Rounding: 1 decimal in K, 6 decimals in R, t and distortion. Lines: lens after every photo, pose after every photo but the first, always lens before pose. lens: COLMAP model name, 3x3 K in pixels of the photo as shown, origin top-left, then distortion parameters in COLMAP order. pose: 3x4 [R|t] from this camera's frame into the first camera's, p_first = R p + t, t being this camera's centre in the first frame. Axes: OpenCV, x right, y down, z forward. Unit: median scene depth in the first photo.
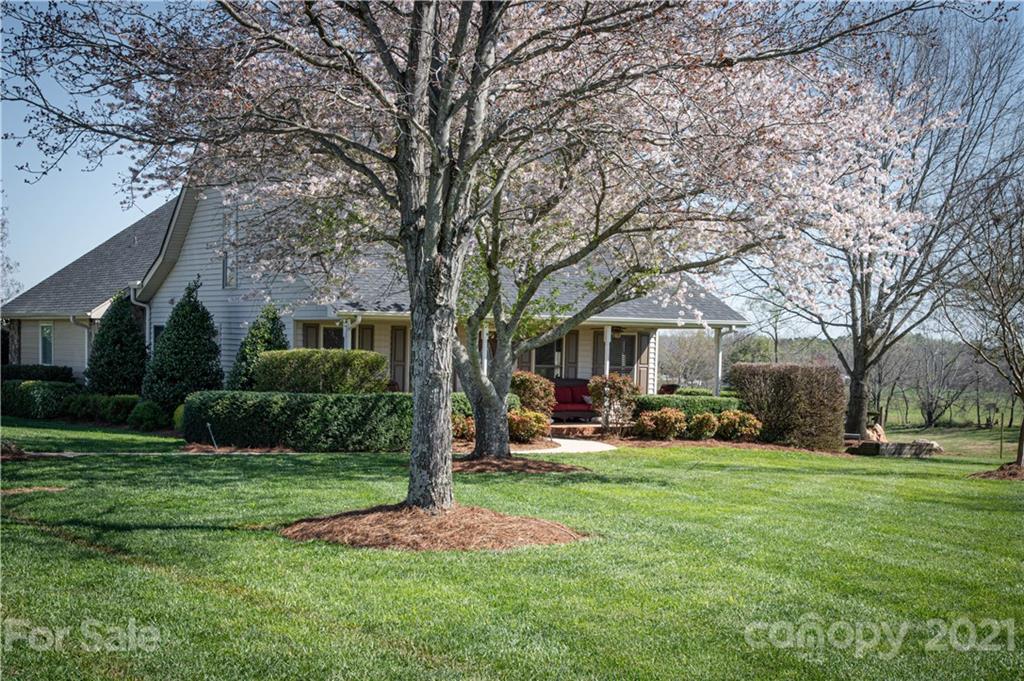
lens RADIAL K [[1555.6, 0, 496.8], [0, 1555.6, 431.3], [0, 0, 1]] dist [0.033993, 0.000000]
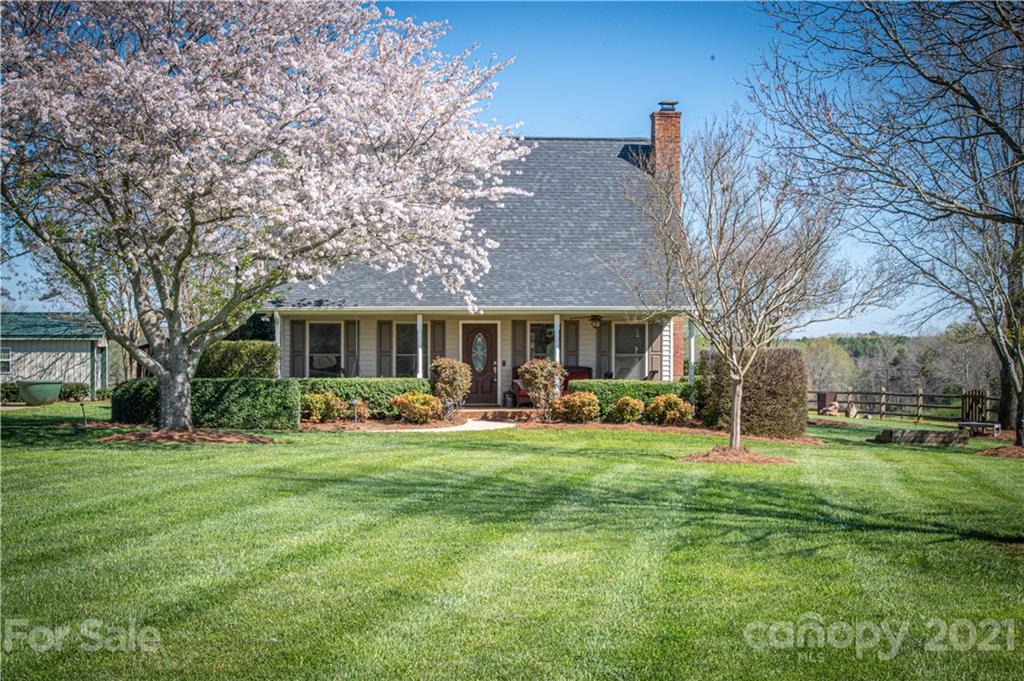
lens RADIAL K [[1475.3, 0, 516.9], [0, 1475.3, 343.7], [0, 0, 1]] dist [0.026887, 0.000000]
pose [[0.896732, -0.020603, -0.442093, 0.525797], [-0.007006, 0.998130, -0.060727, 0.013509], [0.442518, 0.057554, 0.894911, 0.102930]]
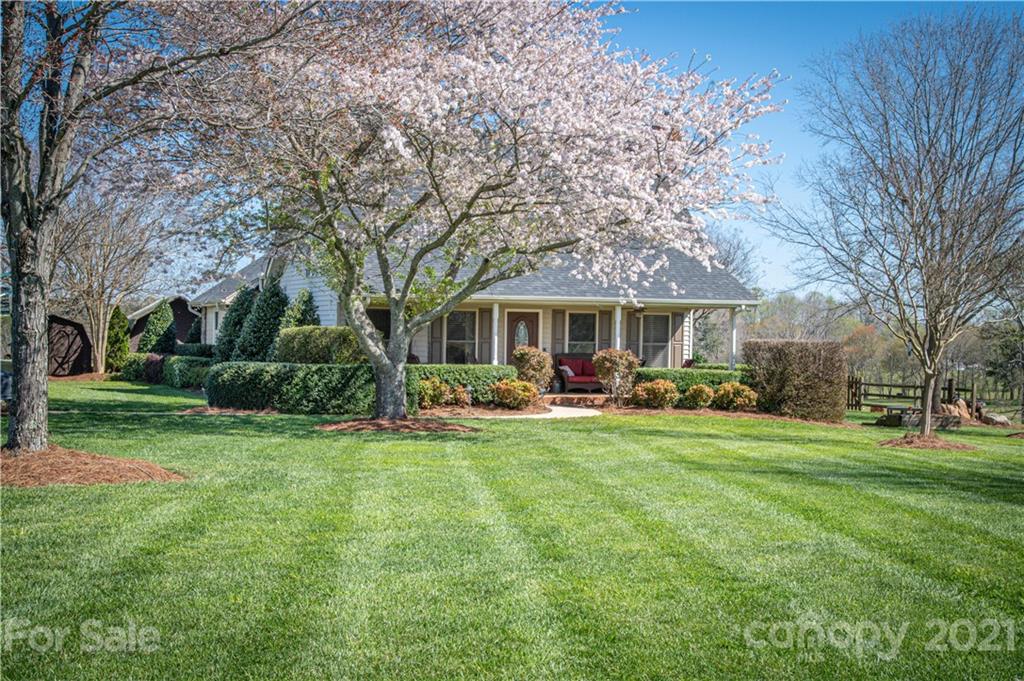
lens RADIAL K [[1354.0, 0, 510.6], [0, 1354.0, 341.4], [0, 0, 1]] dist [0.031825, 0.000000]
pose [[0.976216, -0.001866, -0.216792, 0.221942], [-0.009063, 0.998738, -0.049408, 0.006543], [0.216611, 0.050198, 0.974967, 0.042693]]
